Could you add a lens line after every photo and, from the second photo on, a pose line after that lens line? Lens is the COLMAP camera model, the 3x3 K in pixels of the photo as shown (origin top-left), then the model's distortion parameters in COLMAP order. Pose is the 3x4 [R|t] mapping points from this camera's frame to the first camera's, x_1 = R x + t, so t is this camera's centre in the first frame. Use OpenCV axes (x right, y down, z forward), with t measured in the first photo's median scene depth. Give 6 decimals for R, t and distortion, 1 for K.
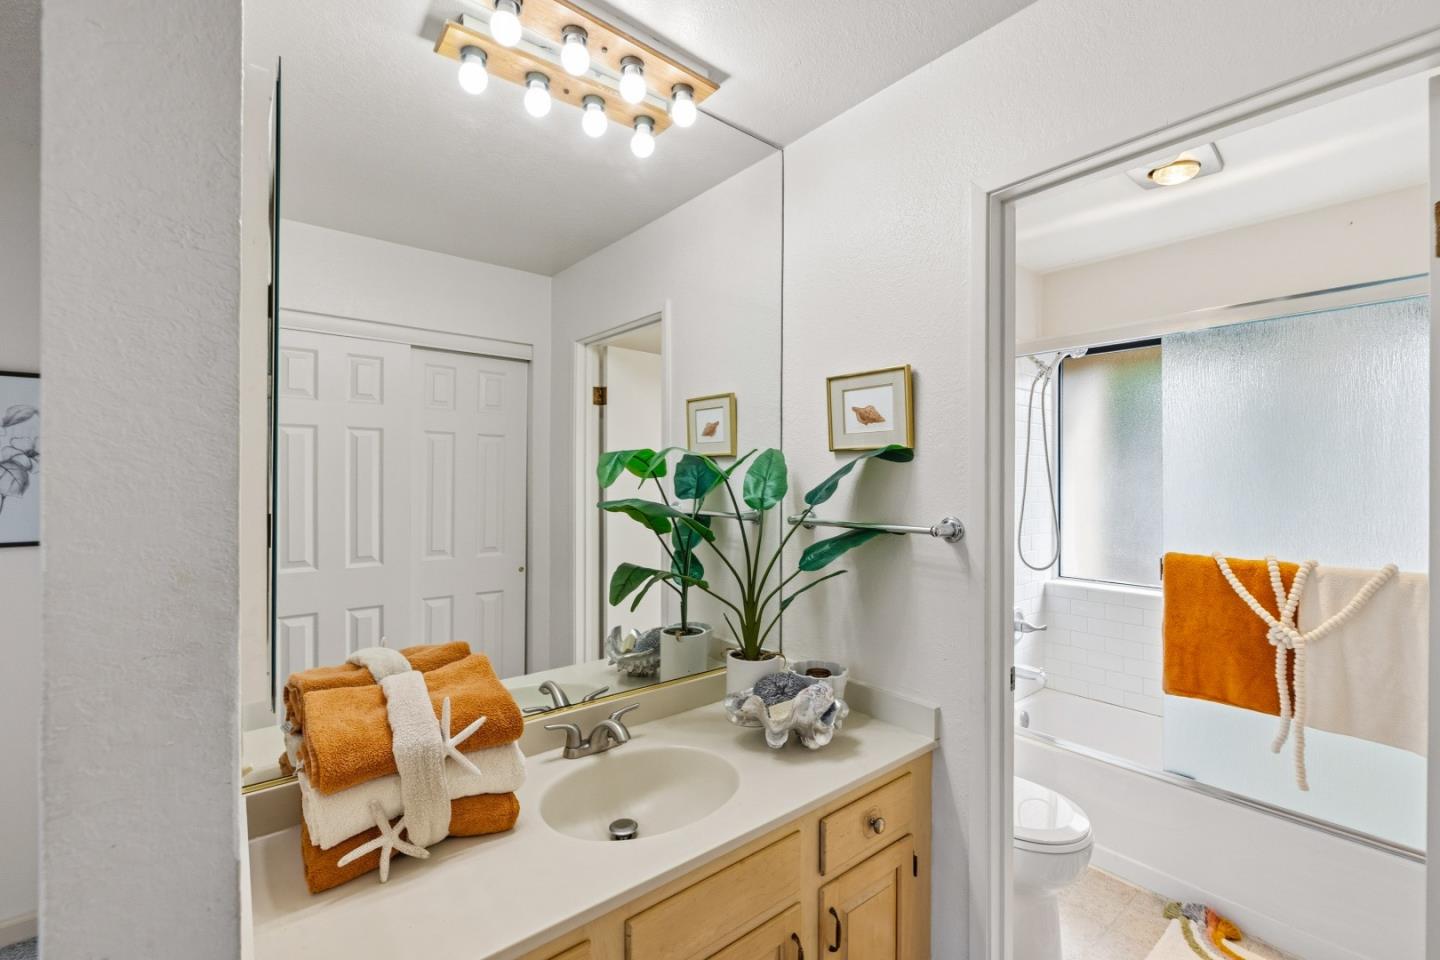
lens RADIAL K [[631.9, 0, 712.4], [0, 631.9, 480.0], [0, 0, 1]] dist [-0.001473, -0.000101]
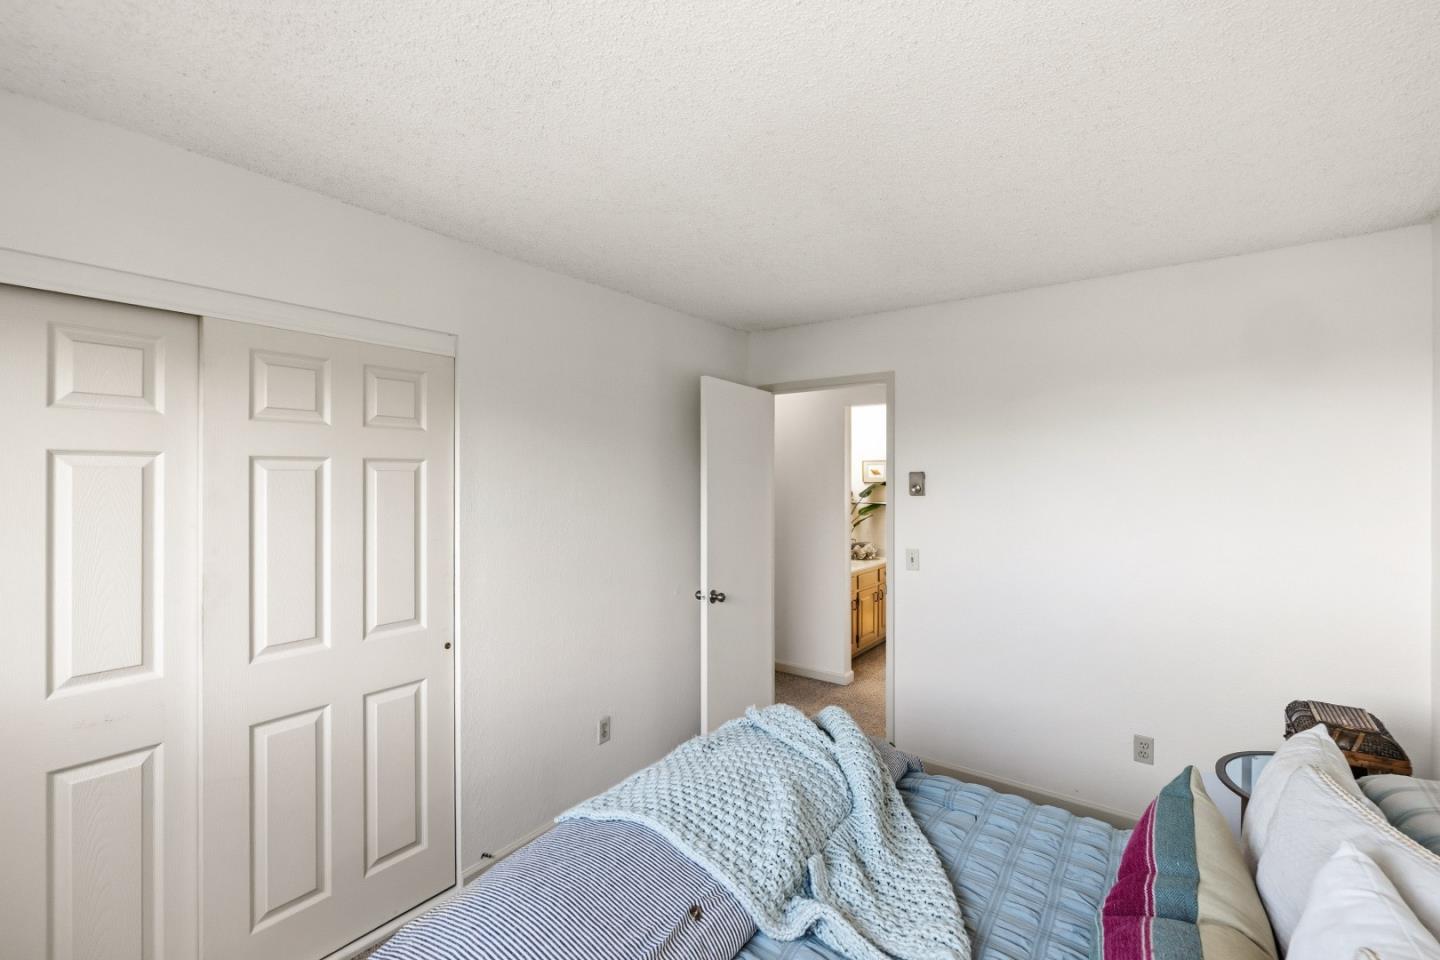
lens RADIAL K [[631.9, 0, 712.4], [0, 631.9, 480.0], [0, 0, 1]] dist [-0.001473, -0.000101]
pose [[0.989048, -0.004405, 0.147529, -1.117804], [0.005402, 0.999965, -0.006360, -0.042687], [-0.147496, 0.007087, 0.989037, -2.224987]]
